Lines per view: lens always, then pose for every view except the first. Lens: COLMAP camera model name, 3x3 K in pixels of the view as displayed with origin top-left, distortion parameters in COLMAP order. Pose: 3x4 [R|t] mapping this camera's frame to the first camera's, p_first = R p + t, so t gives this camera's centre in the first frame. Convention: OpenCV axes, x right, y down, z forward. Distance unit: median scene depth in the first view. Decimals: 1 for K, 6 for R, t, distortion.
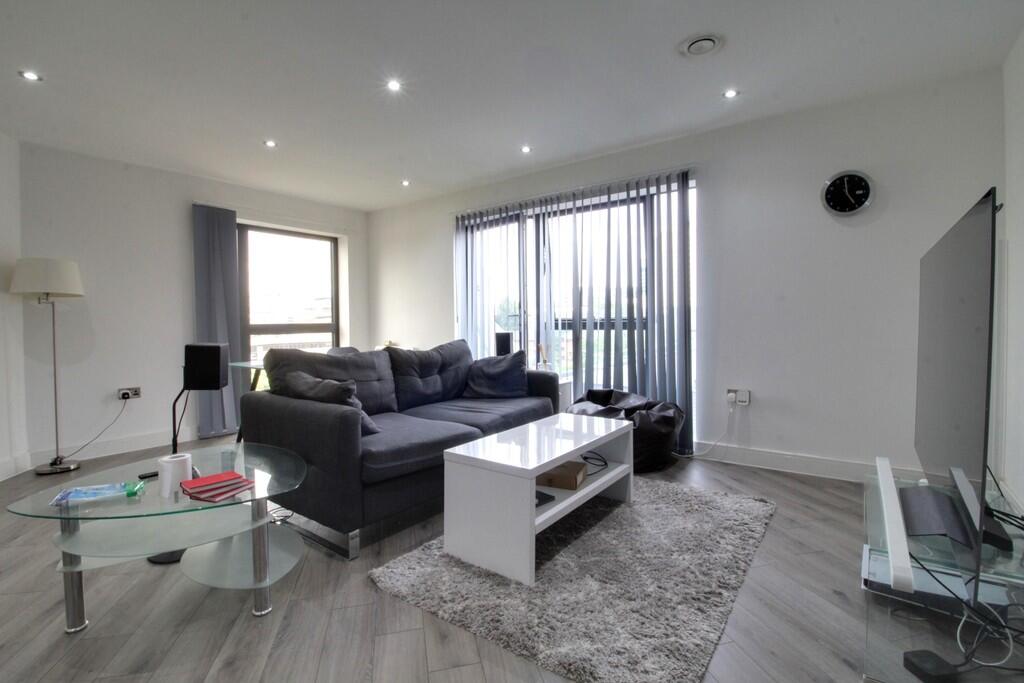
lens RADIAL K [[474.5, 0, 510.4], [0, 474.5, 331.3], [0, 0, 1]] dist [0.001104, -0.012711]
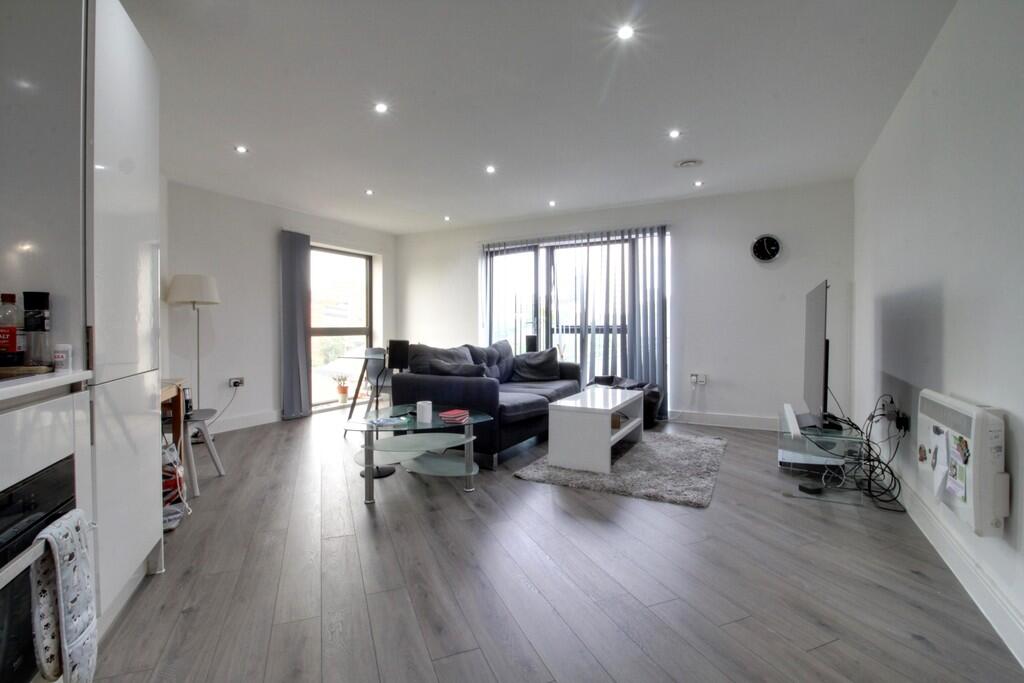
lens RADIAL K [[474.5, 0, 510.4], [0, 474.5, 331.3], [0, 0, 1]] dist [0.001104, -0.012711]
pose [[0.989629, 0.007886, 0.143429, -0.280074], [-0.006012, 0.999891, -0.013494, 0.010361], [-0.143520, 0.012492, 0.989569, -0.346097]]
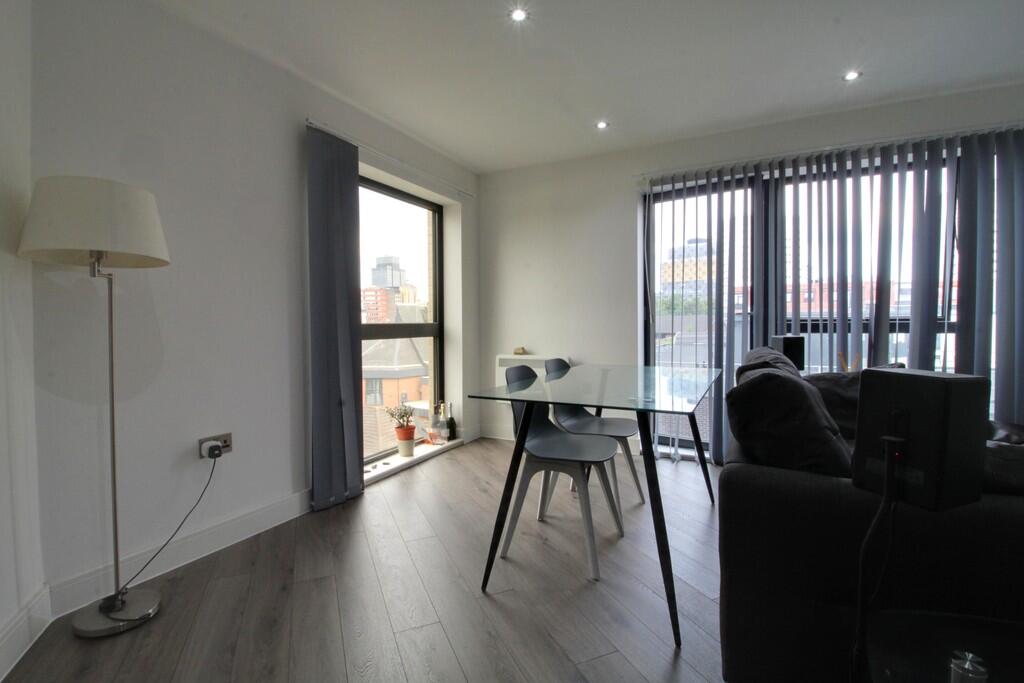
lens RADIAL K [[467.6, 0, 507.8], [0, 467.6, 329.7], [0, 0, 1]] dist [-0.001199, -0.012294]
pose [[0.985788, 0.002204, 0.167981, -0.571713], [-0.000537, 0.999950, -0.009967, 0.000021], [-0.167994, 0.009735, 0.985740, 0.406437]]
